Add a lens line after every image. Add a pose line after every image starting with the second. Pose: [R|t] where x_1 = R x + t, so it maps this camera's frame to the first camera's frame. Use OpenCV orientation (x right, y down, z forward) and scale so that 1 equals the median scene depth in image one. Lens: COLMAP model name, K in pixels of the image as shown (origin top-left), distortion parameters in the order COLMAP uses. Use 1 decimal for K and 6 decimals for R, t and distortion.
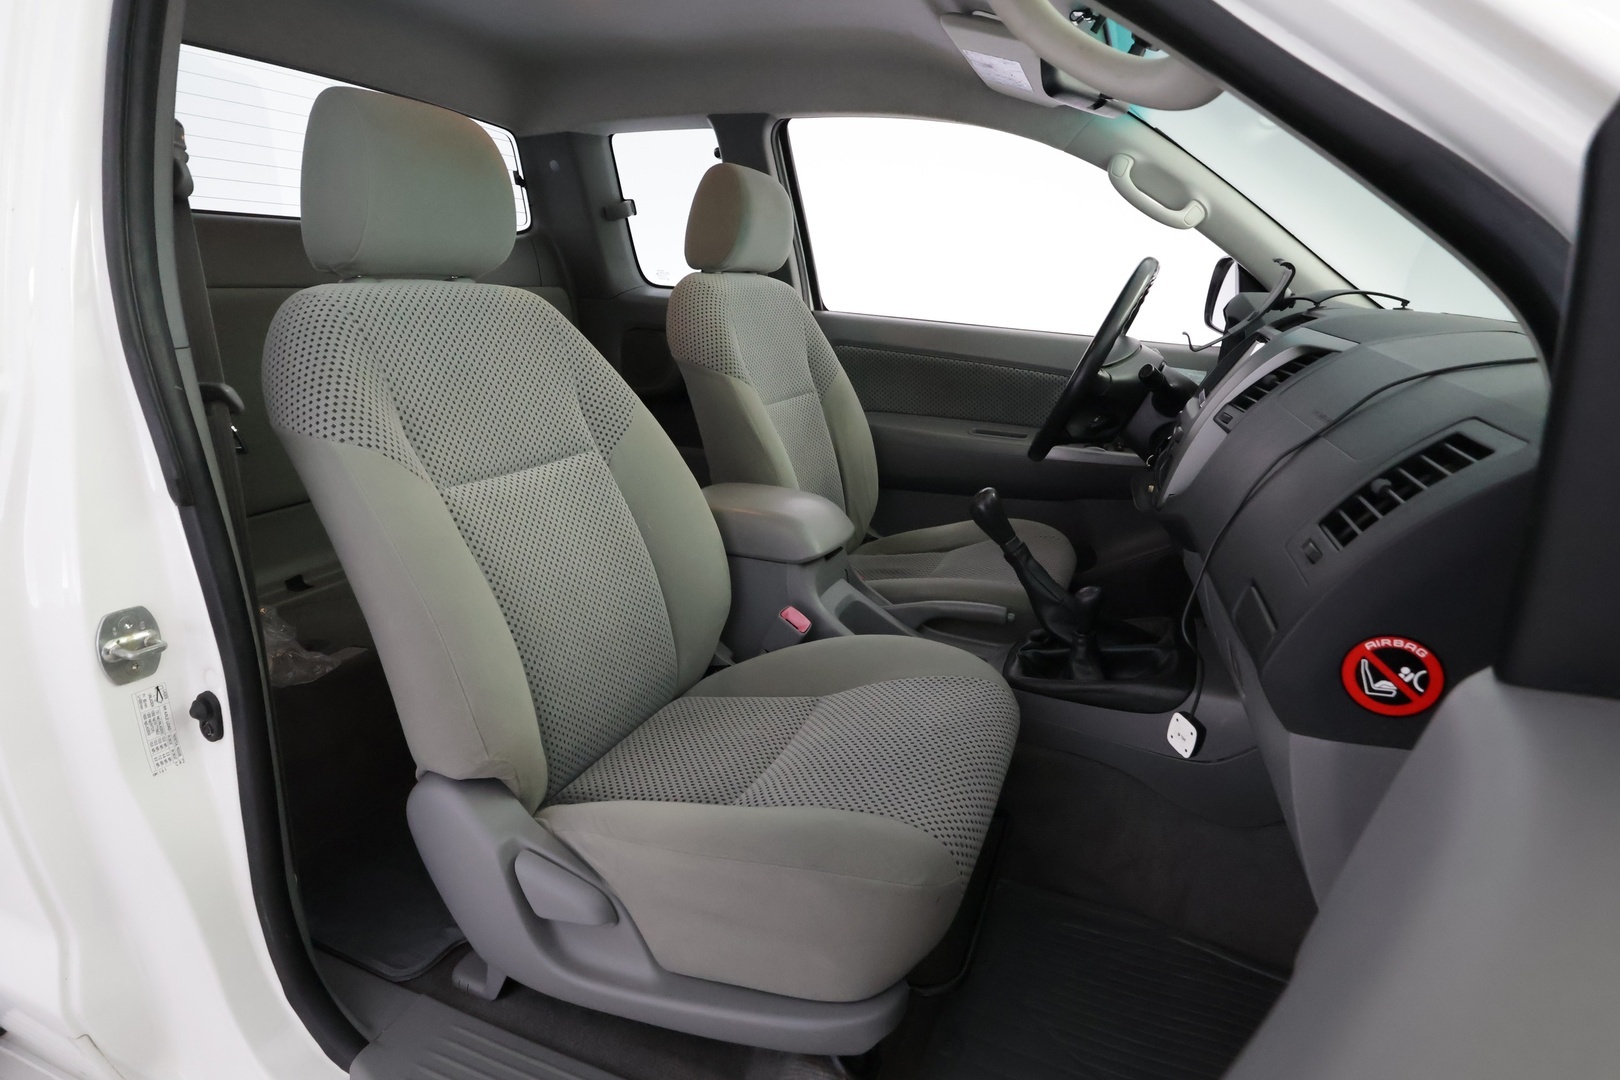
lens RADIAL K [[889.8, 0, 809.4], [0, 889.8, 532.9], [0, 0, 1]] dist [0.009147, 0.008323]
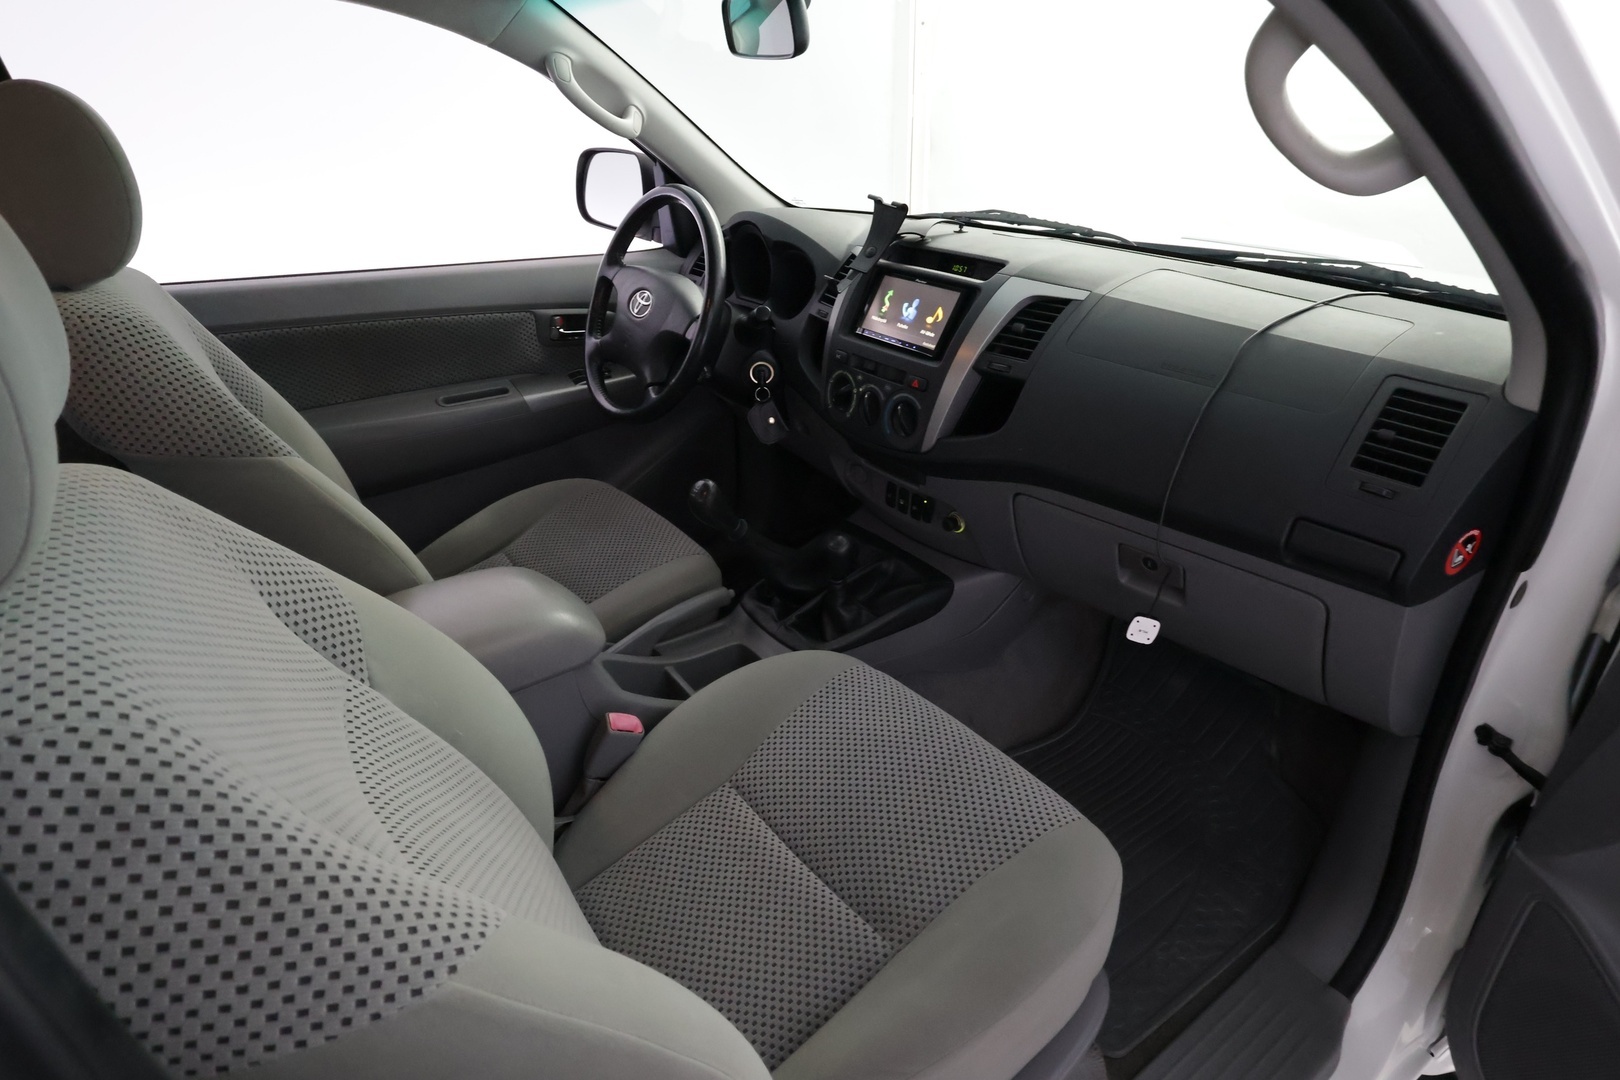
lens RADIAL K [[889.8, 0, 804.3], [0, 889.8, 536.2], [0, 0, 1]] dist [0.009147, 0.008323]
pose [[0.522275, -0.418496, 0.743027, -0.492091], [0.261646, 0.907917, 0.327456, -0.297526], [-0.811646, 0.023388, 0.583681, 0.421296]]
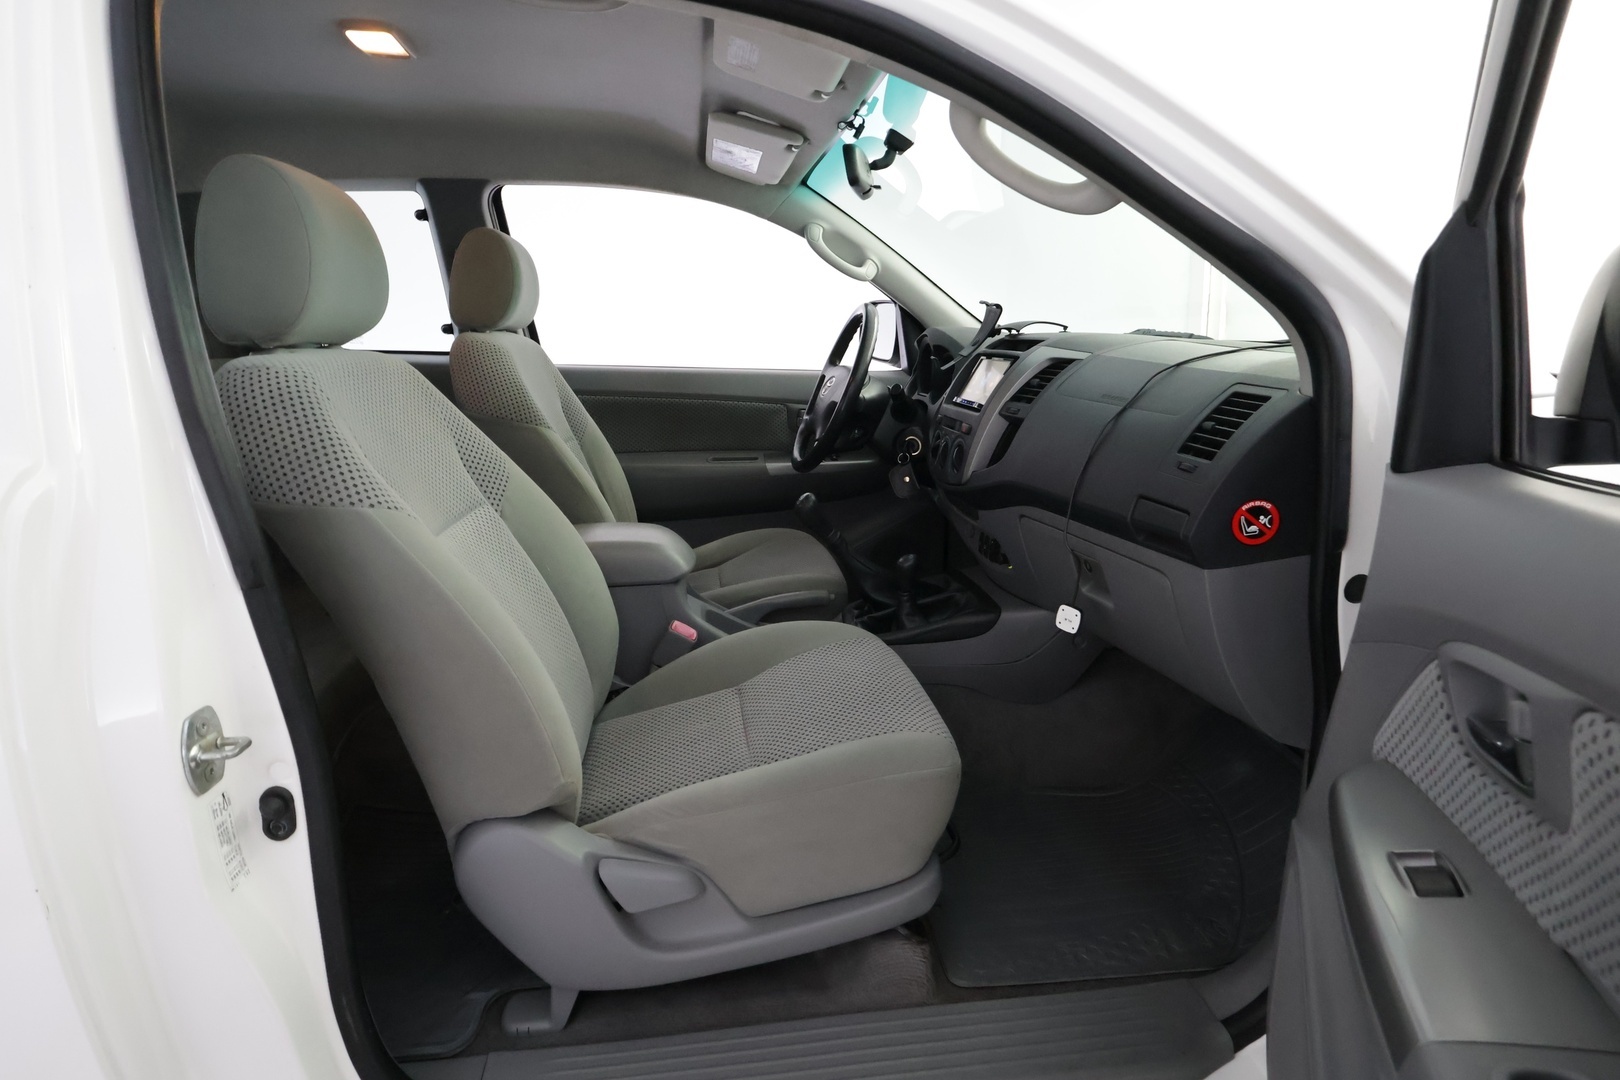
lens RADIAL K [[889.8, 0, 805.5], [0, 889.8, 534.7], [0, 0, 1]] dist [0.009147, 0.008323]
pose [[0.871317, -0.152029, 0.466577, -0.415369], [0.175679, 0.984420, -0.007313, 0.015007], [-0.458196, 0.088340, 0.884450, -0.078331]]
